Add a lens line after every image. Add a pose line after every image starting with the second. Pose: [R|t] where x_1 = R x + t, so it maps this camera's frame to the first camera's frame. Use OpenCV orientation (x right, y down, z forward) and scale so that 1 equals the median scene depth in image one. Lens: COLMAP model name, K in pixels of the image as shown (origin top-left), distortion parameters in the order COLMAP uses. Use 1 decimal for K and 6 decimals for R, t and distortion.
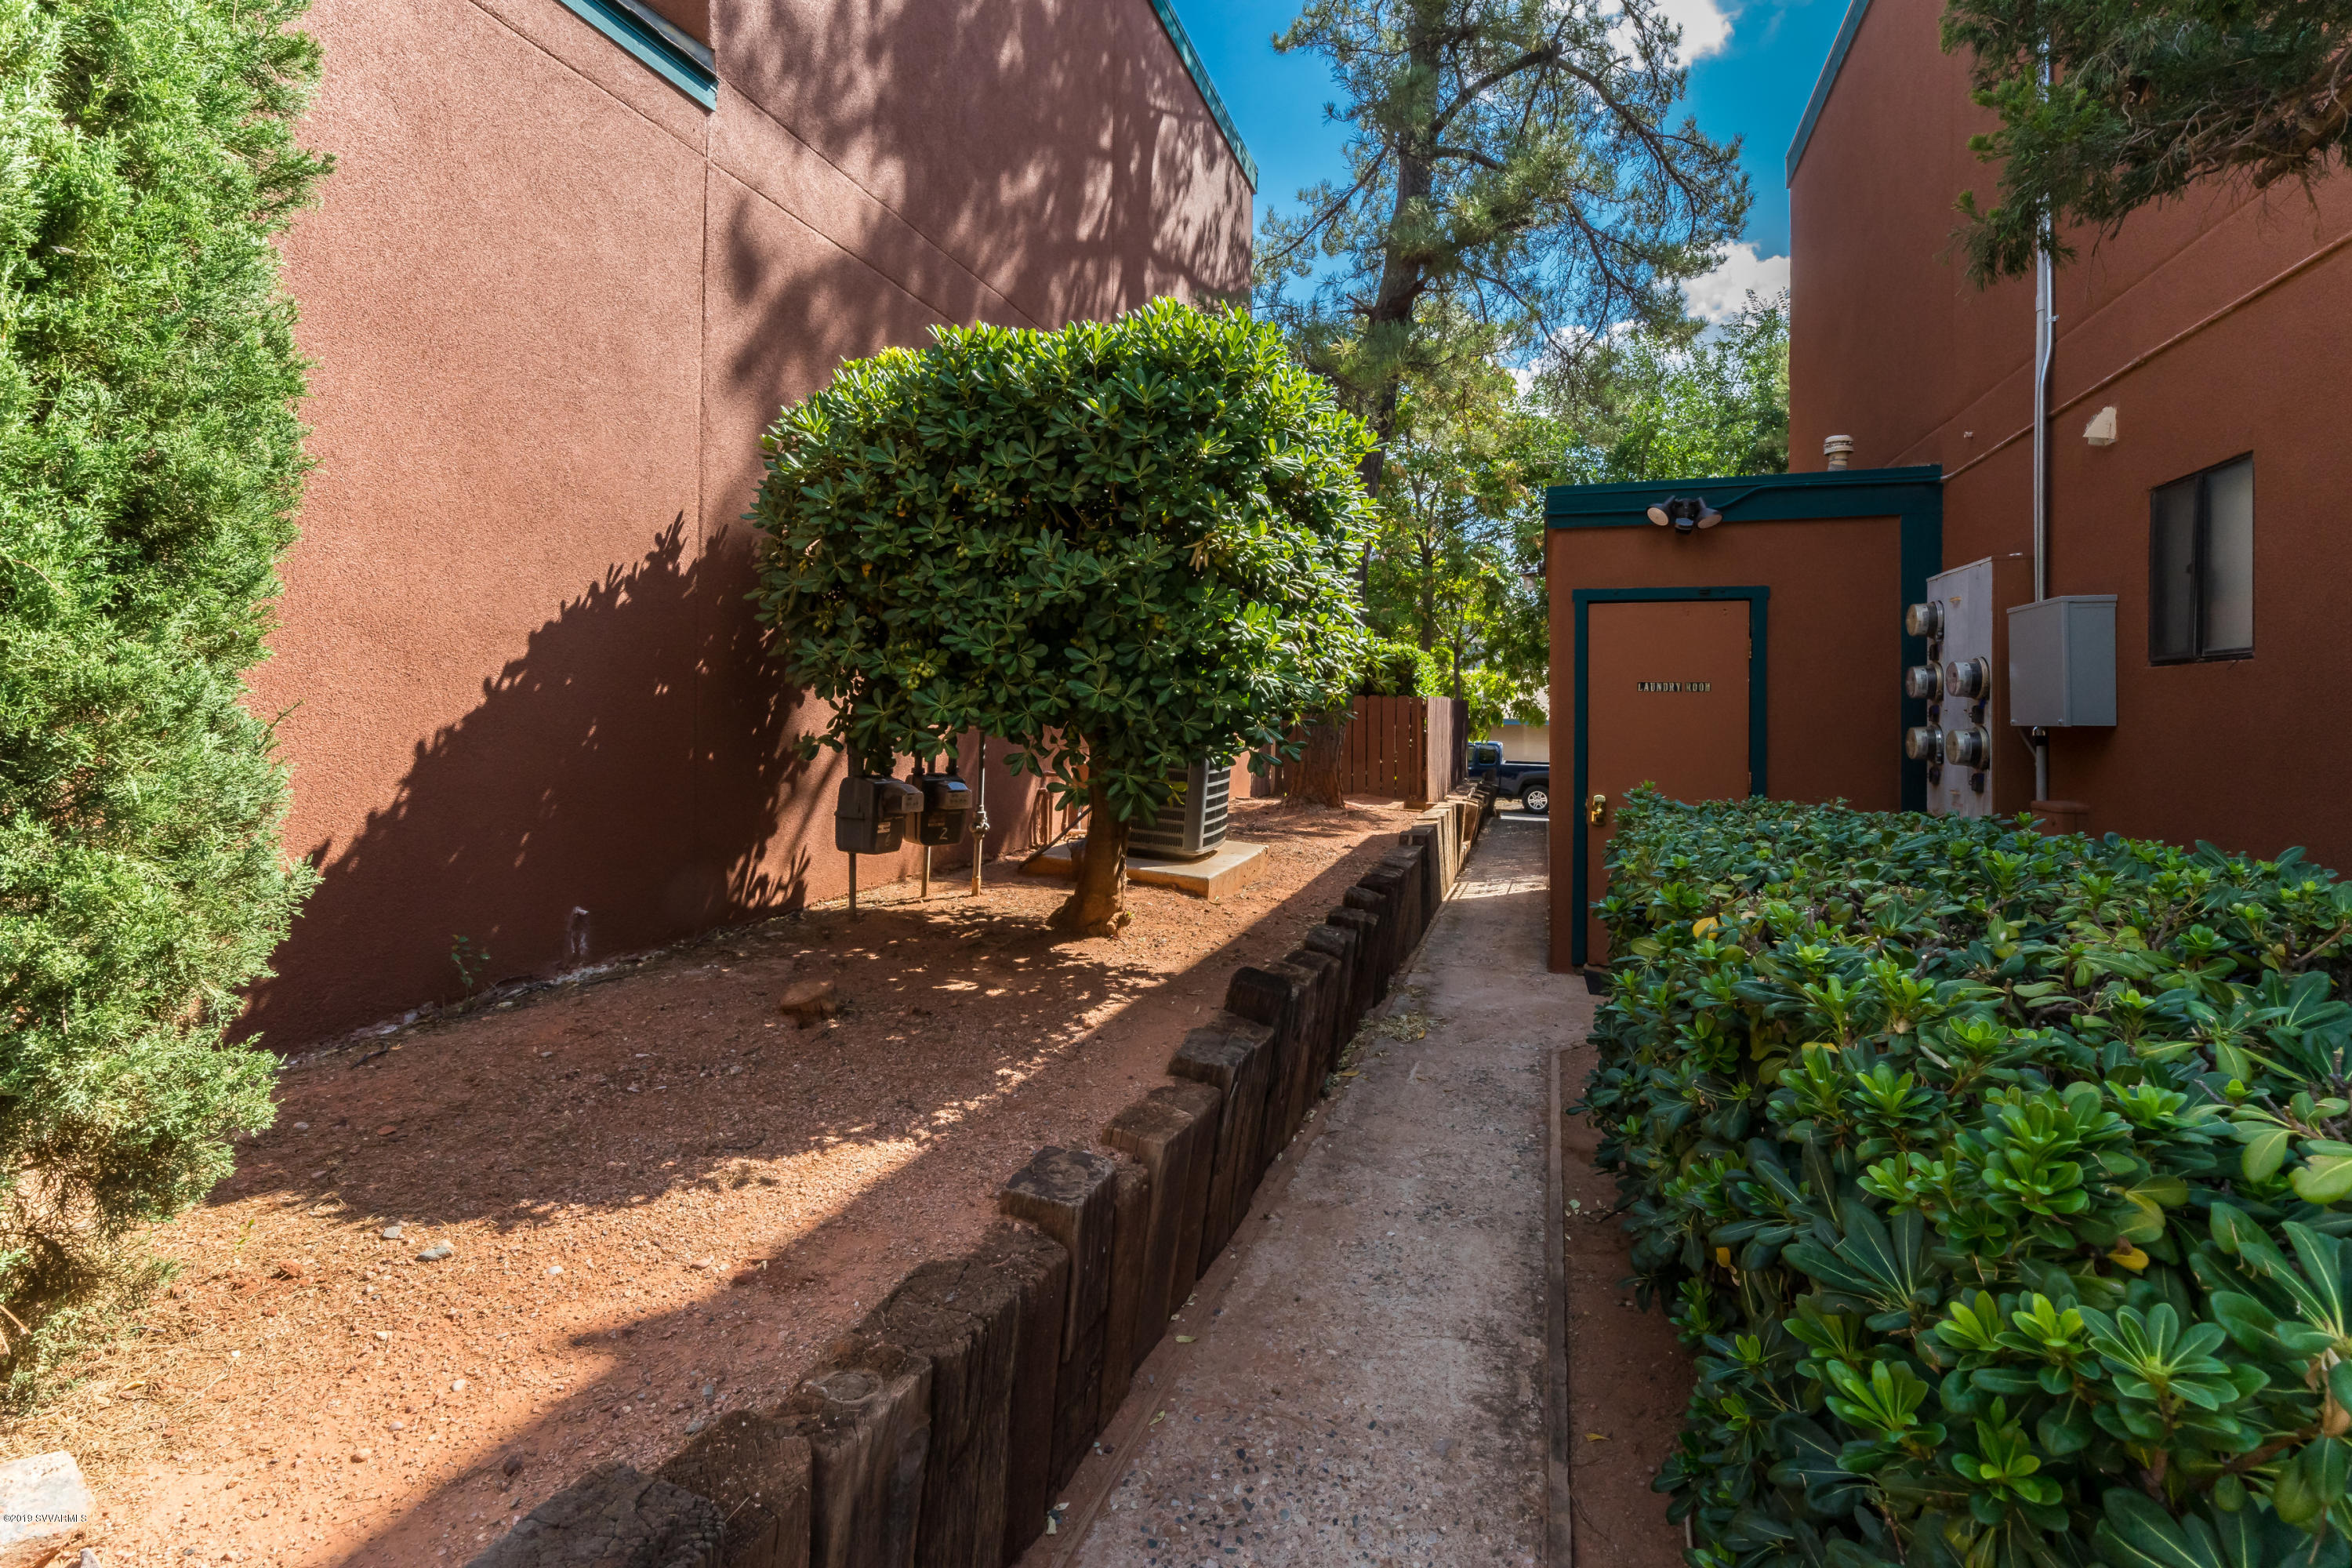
lens RADIAL K [[1082.7, 0, 1167.9], [0, 1082.7, 699.2], [0, 0, 1]] dist [0.000247, 0.000001]
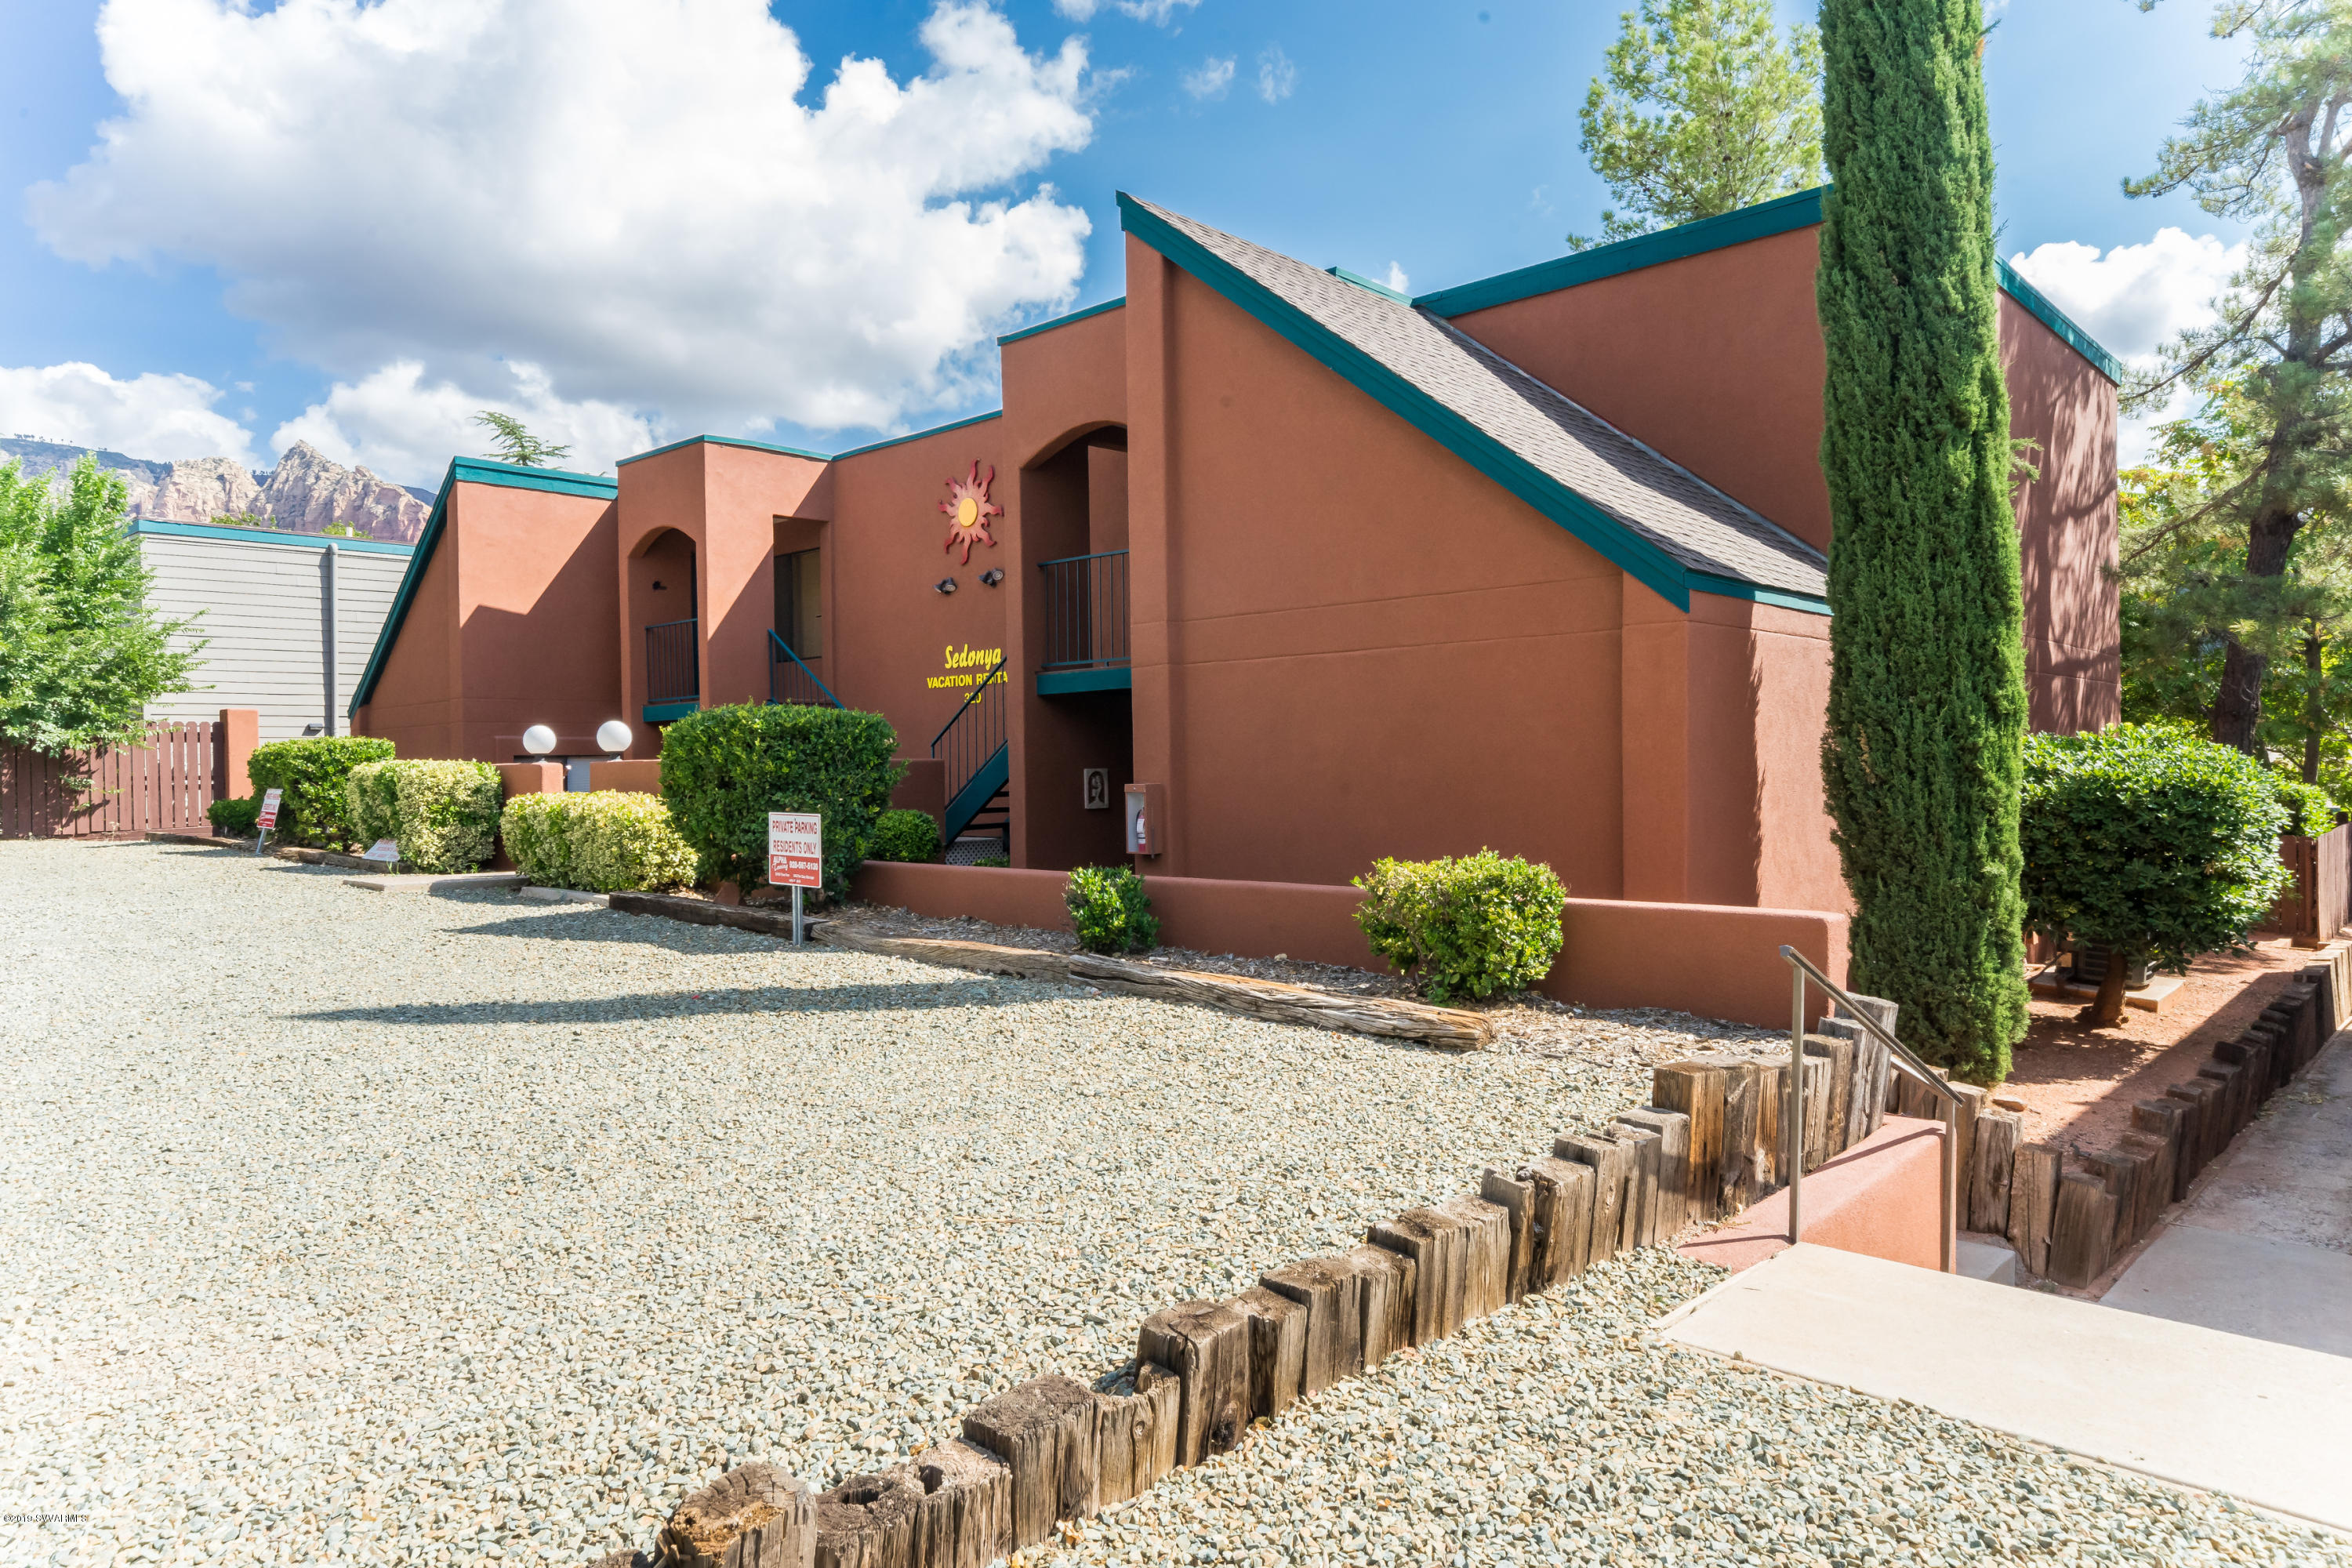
lens RADIAL K [[1467.2, 0, 1173.0], [0, 1467.2, 787.4], [0, 0, 1]] dist [0.005274, 0.000431]
pose [[0.911674, -0.017687, -0.410532, -0.484514], [0.027969, 0.999427, 0.019053, -0.291356], [0.409960, -0.028852, 0.911647, -1.971483]]
